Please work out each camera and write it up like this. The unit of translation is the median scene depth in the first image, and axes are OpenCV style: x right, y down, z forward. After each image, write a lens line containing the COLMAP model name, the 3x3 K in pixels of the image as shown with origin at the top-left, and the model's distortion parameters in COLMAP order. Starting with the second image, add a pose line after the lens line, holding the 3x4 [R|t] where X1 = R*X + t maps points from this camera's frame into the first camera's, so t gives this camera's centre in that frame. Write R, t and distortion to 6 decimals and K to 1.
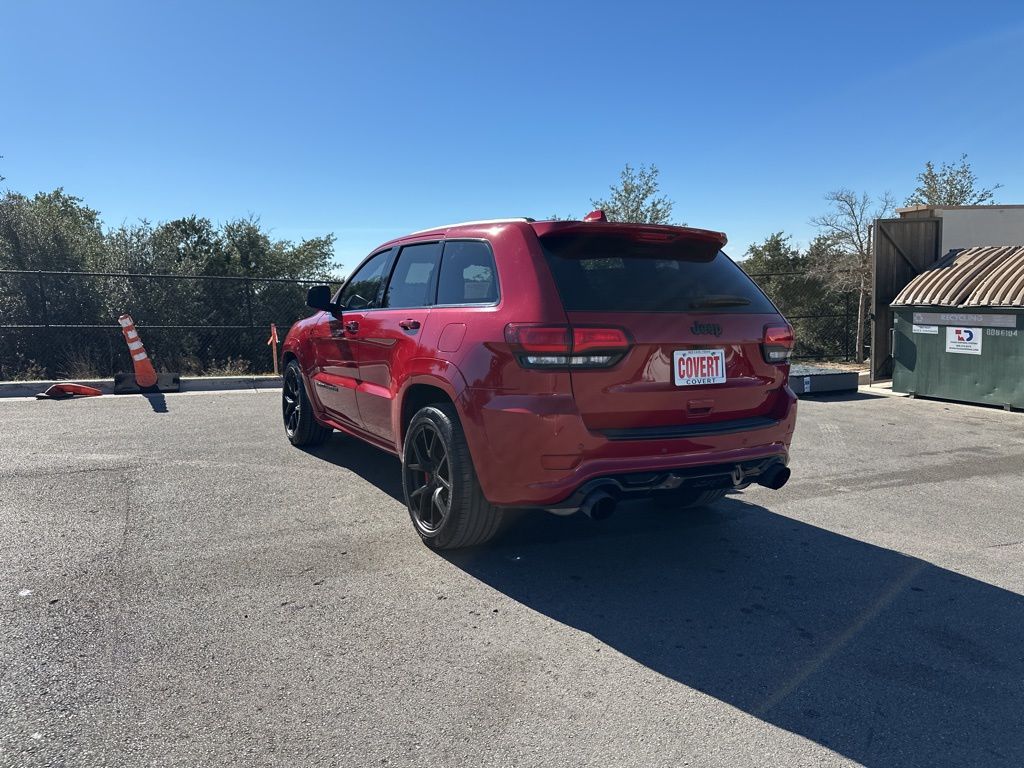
lens RADIAL K [[719.9, 0, 503.0], [0, 719.9, 385.4], [0, 0, 1]] dist [0.068290, -0.108509]
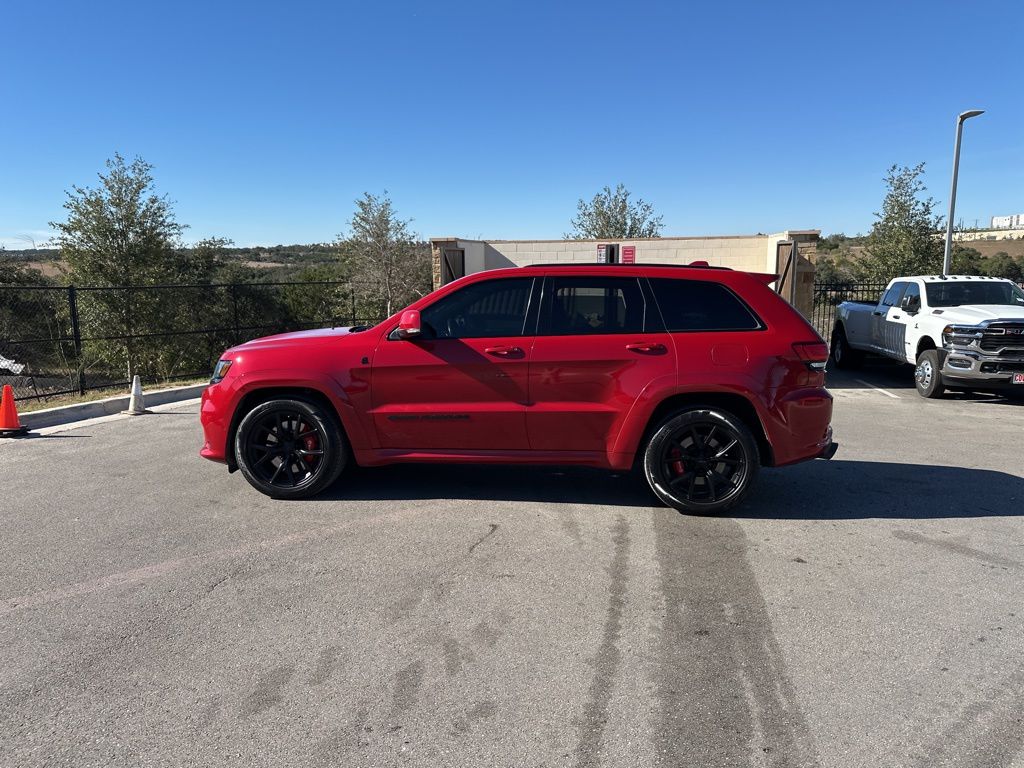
lens RADIAL K [[719.8, 0, 508.2], [0, 719.8, 385.2], [0, 0, 1]] dist [0.076646, -0.112082]
pose [[0.561584, -0.093590, 0.822110, -1.496272], [0.091861, 0.994492, 0.050464, -0.121093], [-0.822305, 0.047180, 0.567088, 0.592033]]
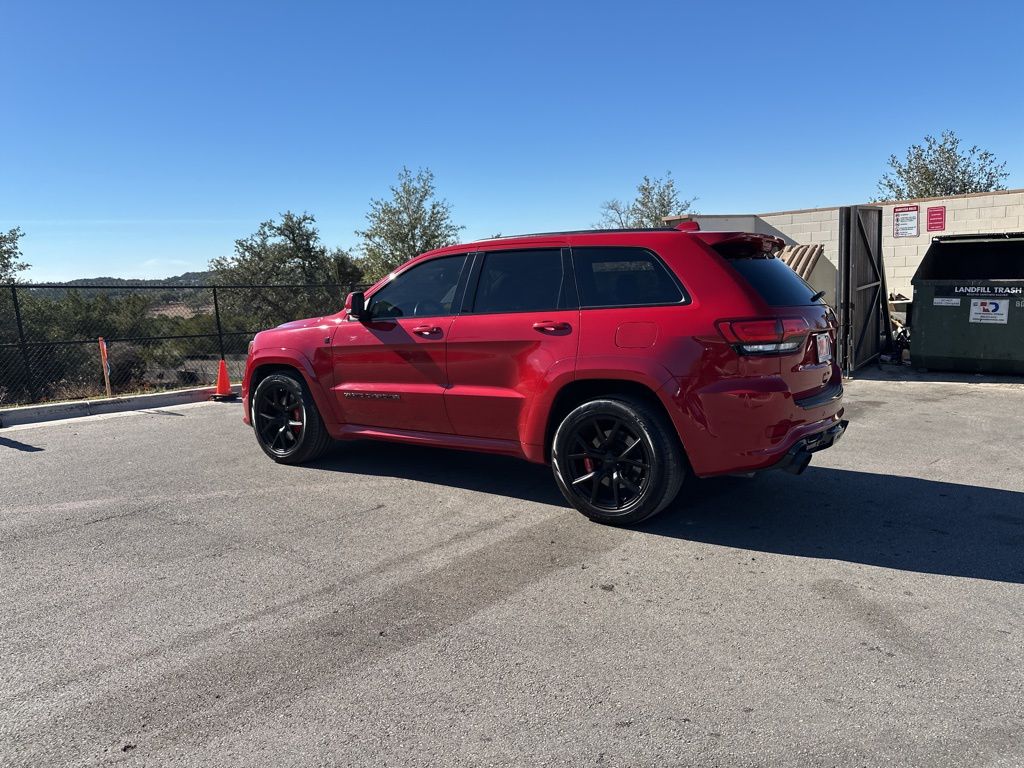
lens RADIAL K [[722.7, 0, 504.3], [0, 722.7, 385.3], [0, 0, 1]] dist [0.078848, -0.111782]
pose [[0.902075, -0.078046, 0.424465, -0.775166], [0.077222, 0.996830, 0.019173, -0.026264], [-0.424615, 0.015482, 0.905241, 0.067143]]
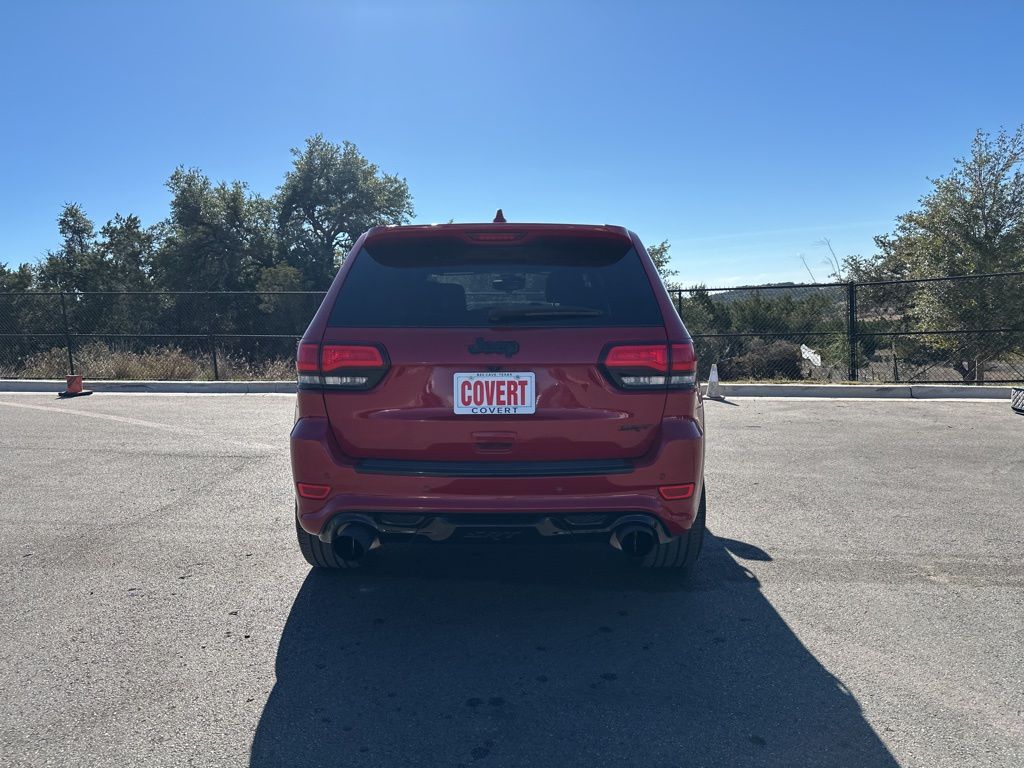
lens RADIAL K [[722.7, 0, 504.3], [0, 722.7, 385.3], [0, 0, 1]] dist [0.078848, -0.111782]
pose [[0.857201, 0.034114, -0.513850, 0.690943], [-0.039341, 0.999226, 0.000708, -0.034582], [0.513477, 0.019608, 0.857880, 0.292895]]
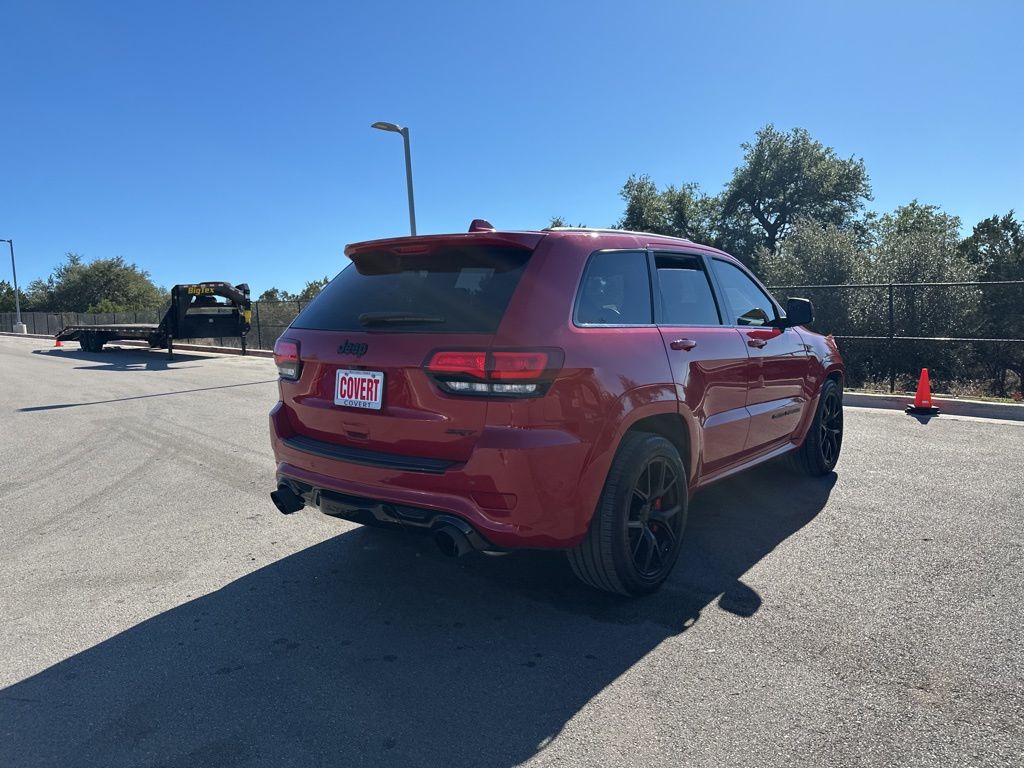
lens RADIAL K [[722.7, 0, 504.3], [0, 722.7, 385.3], [0, 0, 1]] dist [0.078848, -0.111782]
pose [[0.365970, 0.081650, -0.927038, 1.190599], [-0.091801, 0.994453, 0.051347, -0.093646], [0.926088, 0.066312, 0.371436, 0.808575]]
